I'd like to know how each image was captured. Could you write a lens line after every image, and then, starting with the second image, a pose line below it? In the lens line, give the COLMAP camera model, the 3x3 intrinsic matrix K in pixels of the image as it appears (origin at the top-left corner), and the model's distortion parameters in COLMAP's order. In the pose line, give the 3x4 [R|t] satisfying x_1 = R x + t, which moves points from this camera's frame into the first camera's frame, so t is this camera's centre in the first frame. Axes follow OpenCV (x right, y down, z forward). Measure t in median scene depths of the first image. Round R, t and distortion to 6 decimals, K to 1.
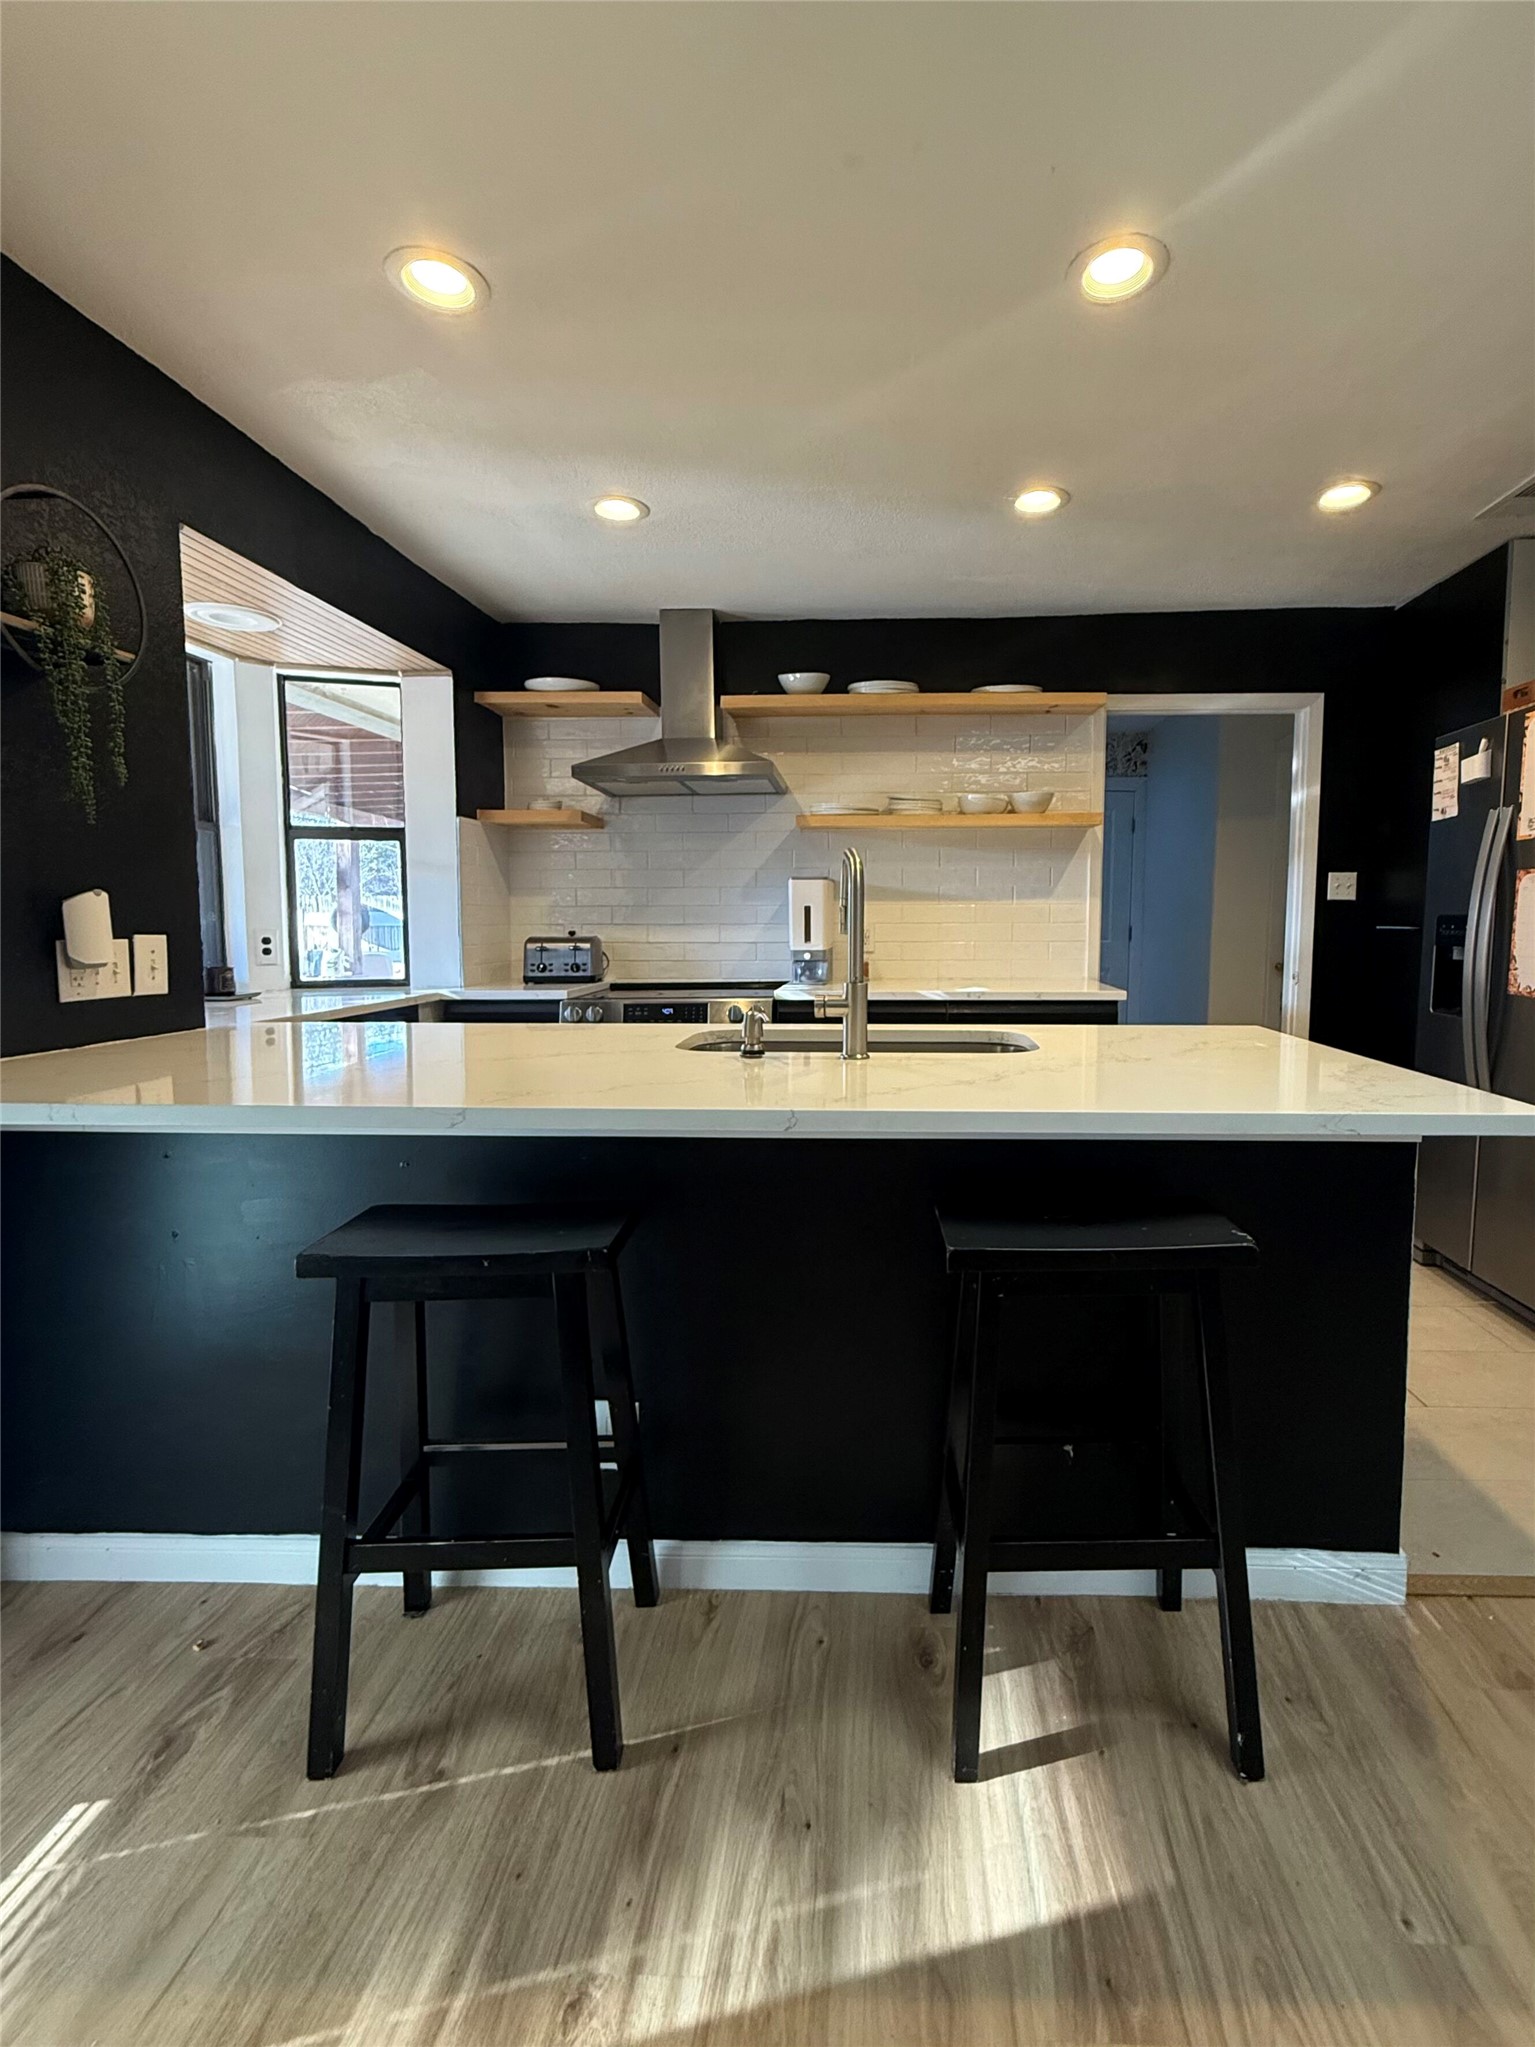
lens RADIAL K [[922.5, 0, 861.3], [0, 922.5, 986.1], [0, 0, 1]] dist [0.000382, 0.000400]
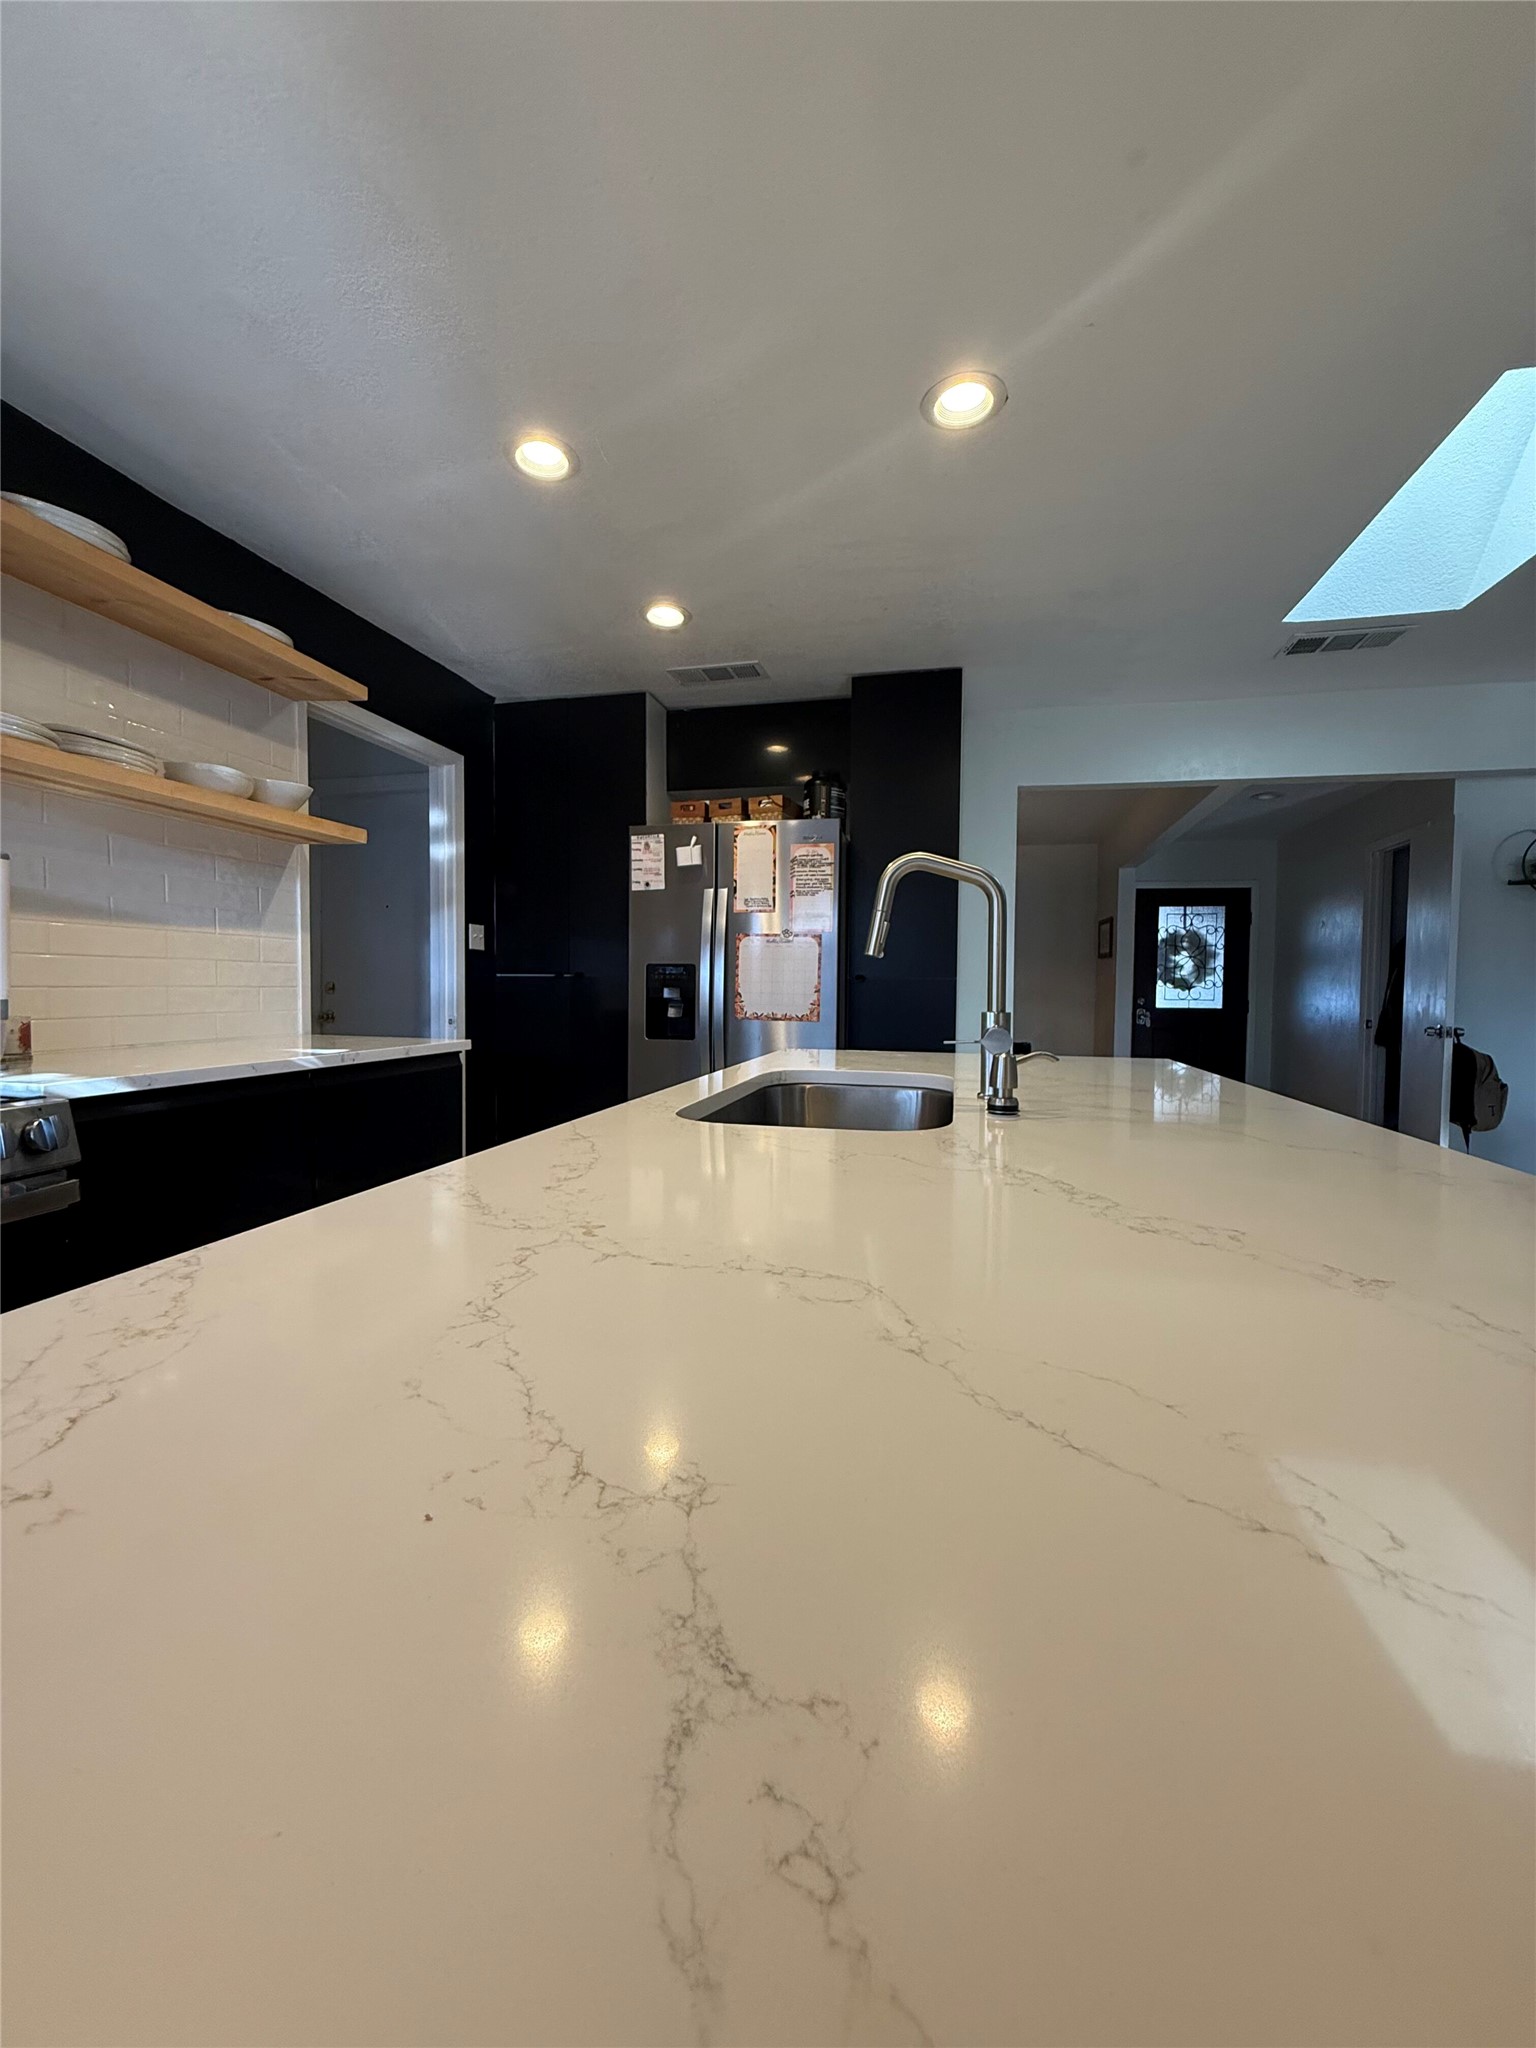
lens RADIAL K [[801.9, 0, 762.1], [0, 801.9, 1011.9], [0, 0, 1]] dist [0.001191, 0.000026]
pose [[0.208222, -0.025383, 0.977752, -0.494008], [0.064584, 0.997838, 0.012151, -0.015135], [-0.975947, 0.060618, 0.209411, 0.686800]]
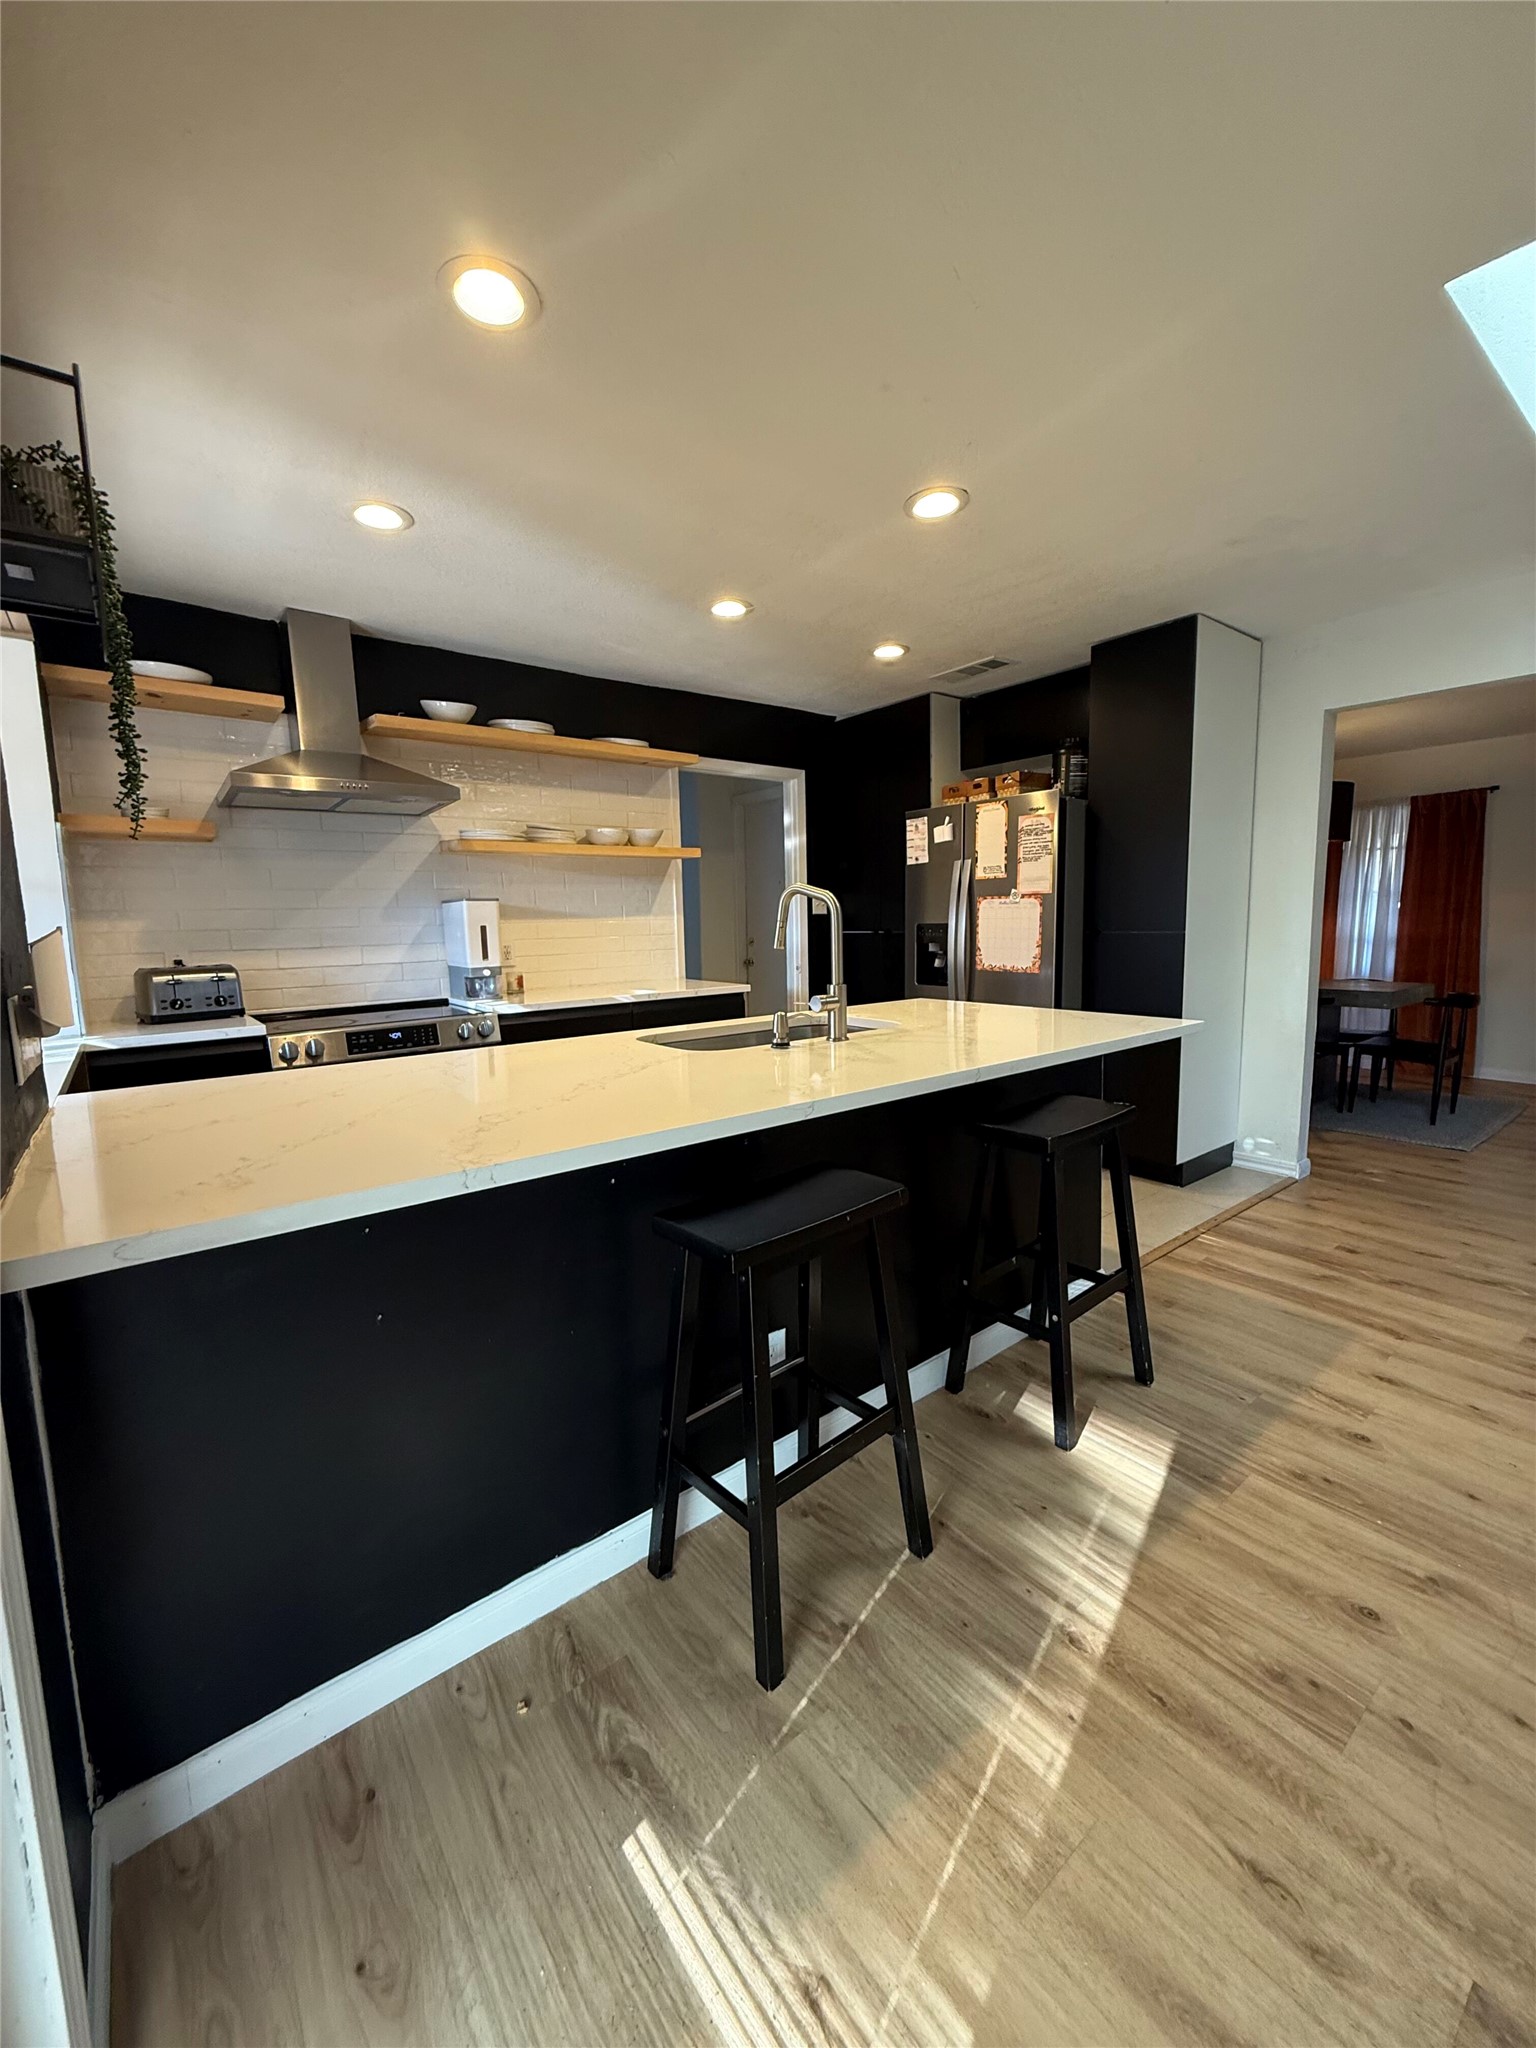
lens RADIAL K [[801.9, 0, 762.1], [0, 801.9, 1011.9], [0, 0, 1]] dist [0.001191, 0.000026]
pose [[0.771711, -0.087641, 0.629906, -0.530699], [0.067640, 0.996152, 0.055731, -0.023164], [-0.632366, -0.000401, 0.774670, 0.101384]]
